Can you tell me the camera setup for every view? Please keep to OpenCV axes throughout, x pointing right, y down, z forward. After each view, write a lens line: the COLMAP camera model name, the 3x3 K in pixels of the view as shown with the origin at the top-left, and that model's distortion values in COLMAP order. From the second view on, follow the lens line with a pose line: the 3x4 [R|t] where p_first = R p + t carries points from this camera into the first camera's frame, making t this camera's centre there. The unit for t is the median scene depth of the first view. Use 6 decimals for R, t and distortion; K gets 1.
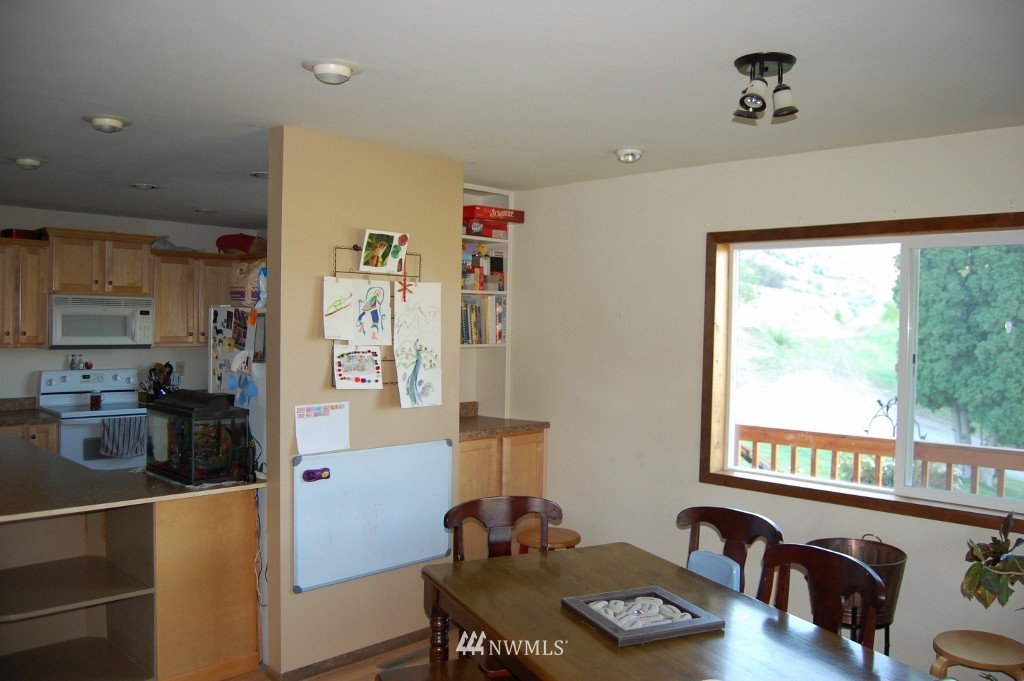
lens RADIAL K [[797.9, 0, 510.9], [0, 797.9, 339.9], [0, 0, 1]] dist [-0.082232, 0.030502]
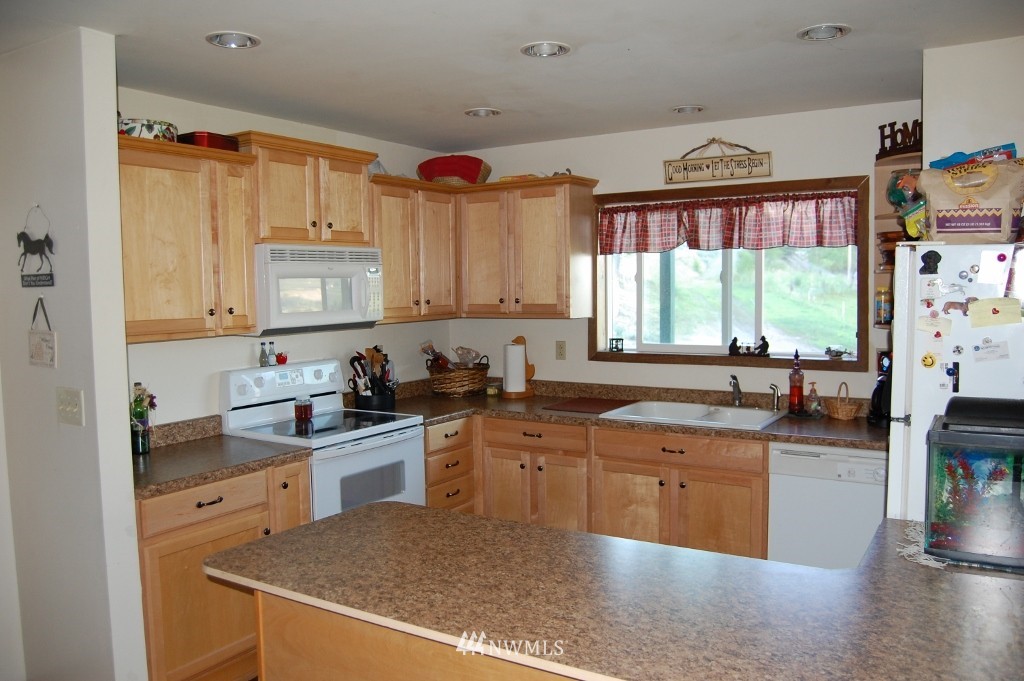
lens RADIAL K [[797.9, 0, 516.7], [0, 797.9, 340.8], [0, 0, 1]] dist [-0.082232, 0.030502]
pose [[0.972595, -0.049012, 0.227283, -0.521828], [0.037197, 0.997739, 0.055979, -0.010588], [-0.229512, -0.045991, 0.972219, 0.345390]]
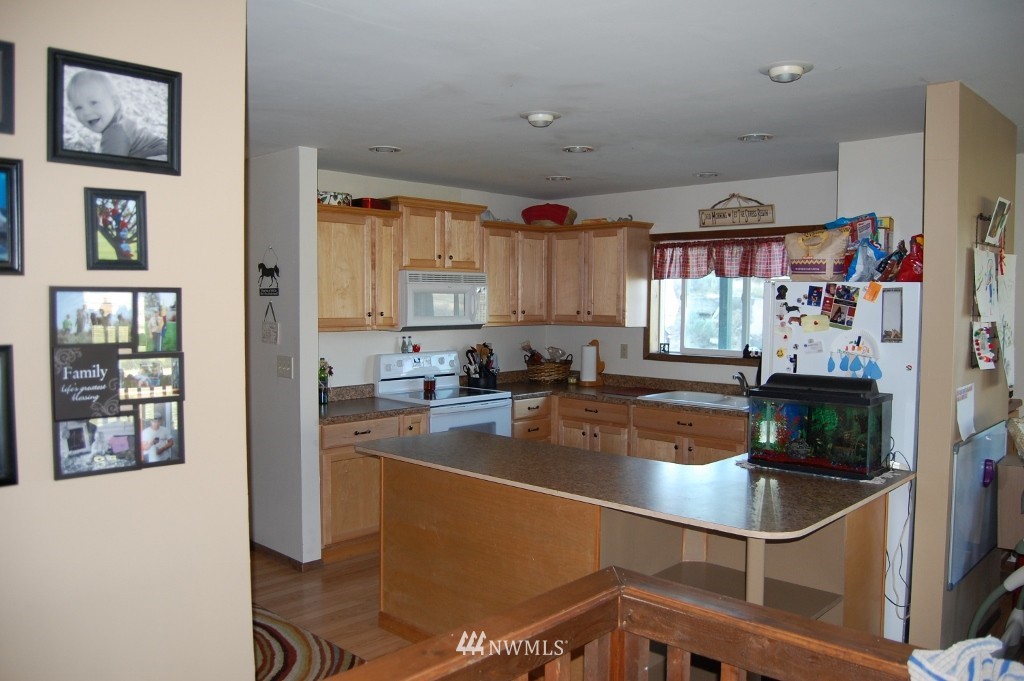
lens RADIAL K [[797.9, 0, 514.2], [0, 797.9, 340.2], [0, 0, 1]] dist [-0.082232, 0.030502]
pose [[0.999620, -0.014481, 0.023447, -0.466961], [0.013713, 0.999376, 0.032553, -0.005533], [-0.023904, -0.032219, 0.999195, 0.064831]]
